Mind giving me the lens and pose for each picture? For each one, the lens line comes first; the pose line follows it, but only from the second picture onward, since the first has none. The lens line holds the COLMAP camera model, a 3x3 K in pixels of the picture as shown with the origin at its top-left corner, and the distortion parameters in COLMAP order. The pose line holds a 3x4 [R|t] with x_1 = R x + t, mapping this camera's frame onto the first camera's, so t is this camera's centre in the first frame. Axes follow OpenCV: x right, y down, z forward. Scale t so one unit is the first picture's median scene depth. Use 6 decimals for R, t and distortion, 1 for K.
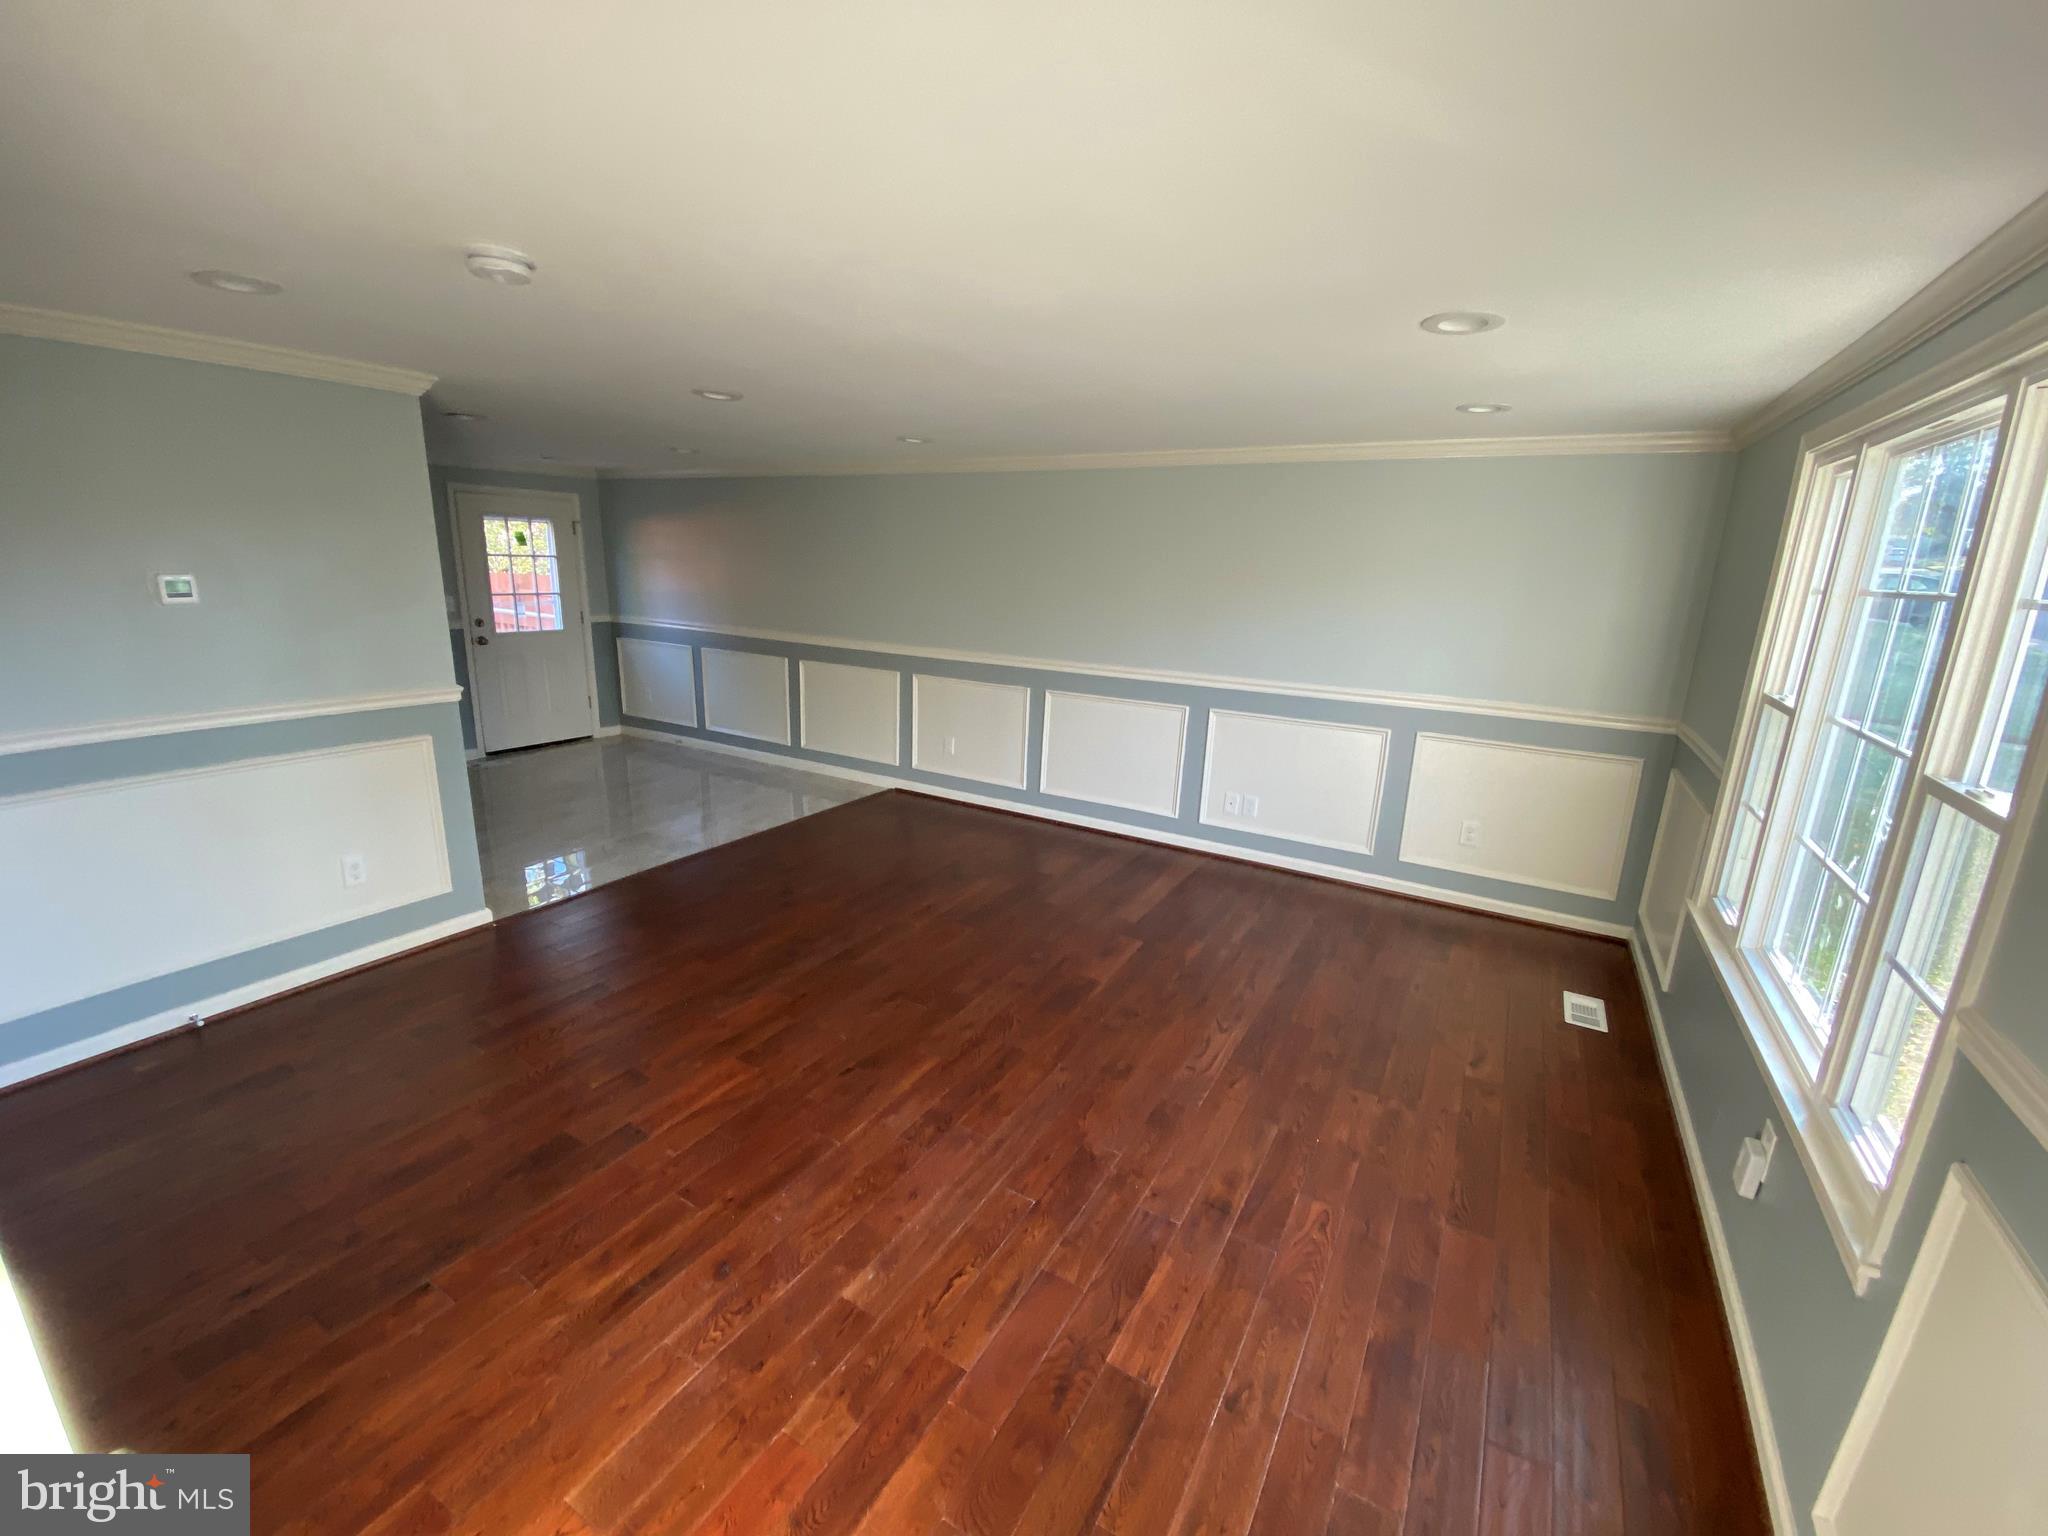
lens RADIAL K [[814.0, 0, 1017.4], [0, 814.0, 766.4], [0, 0, 1]] dist [0.032750, -0.021704]
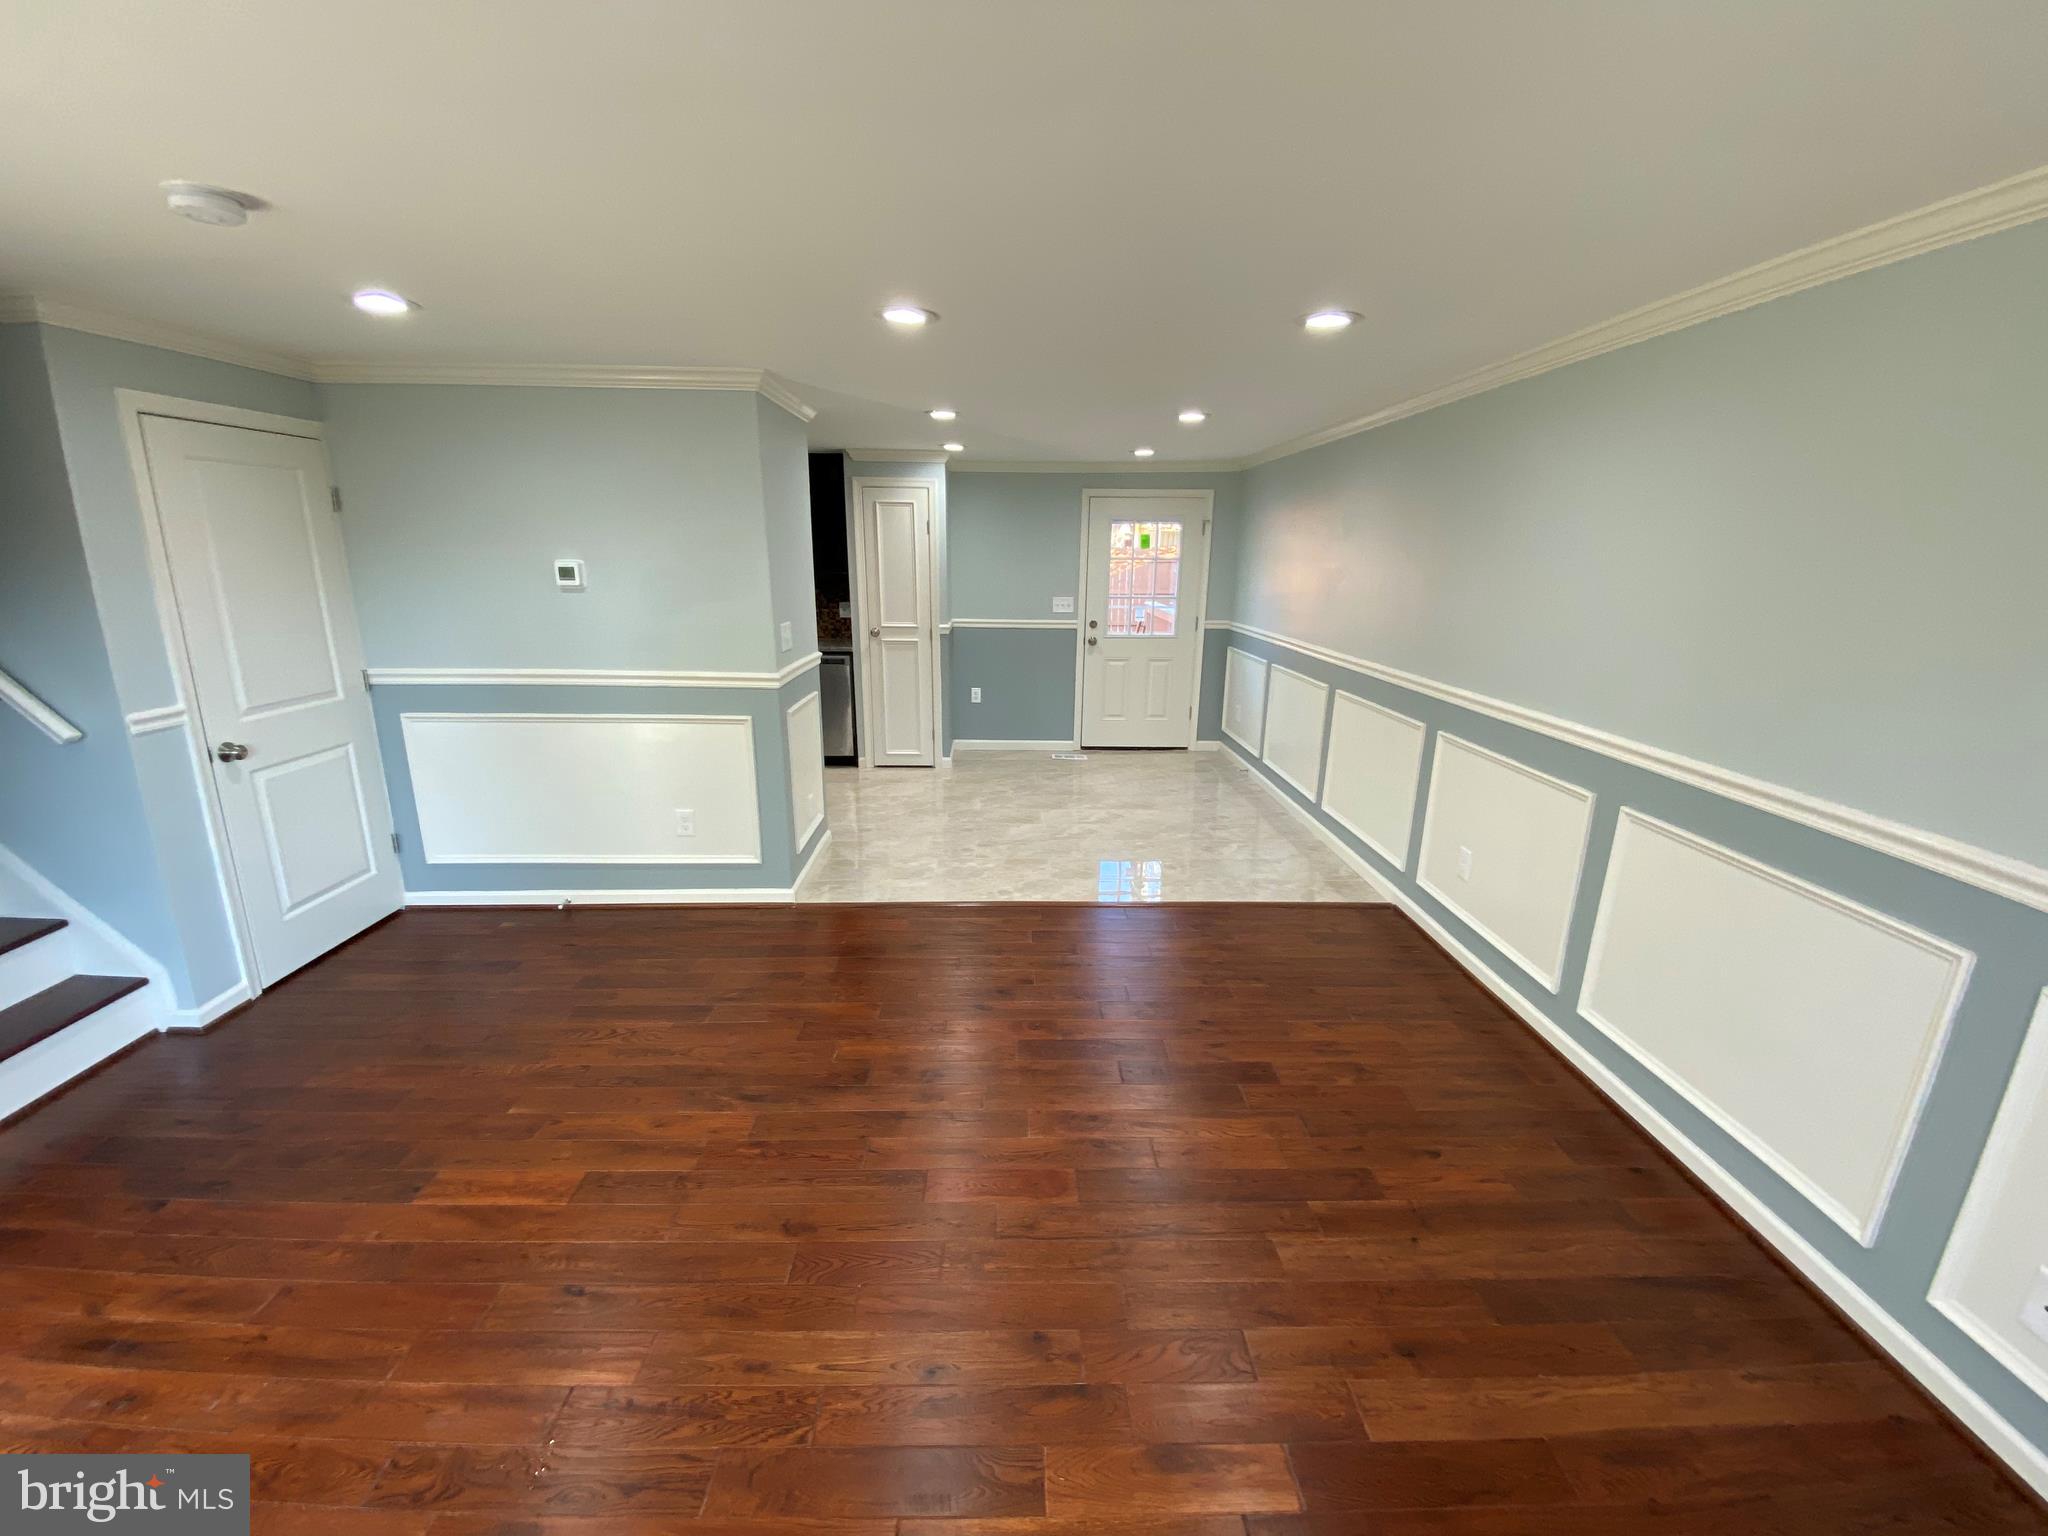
lens RADIAL K [[814.0, 0, 1017.4], [0, 814.0, 766.4], [0, 0, 1]] dist [0.032750, -0.021704]
pose [[0.519351, 0.181635, -0.835035, 0.197573], [-0.192079, 0.976959, 0.093043, -0.075898], [0.832694, 0.112071, 0.542273, 0.375035]]
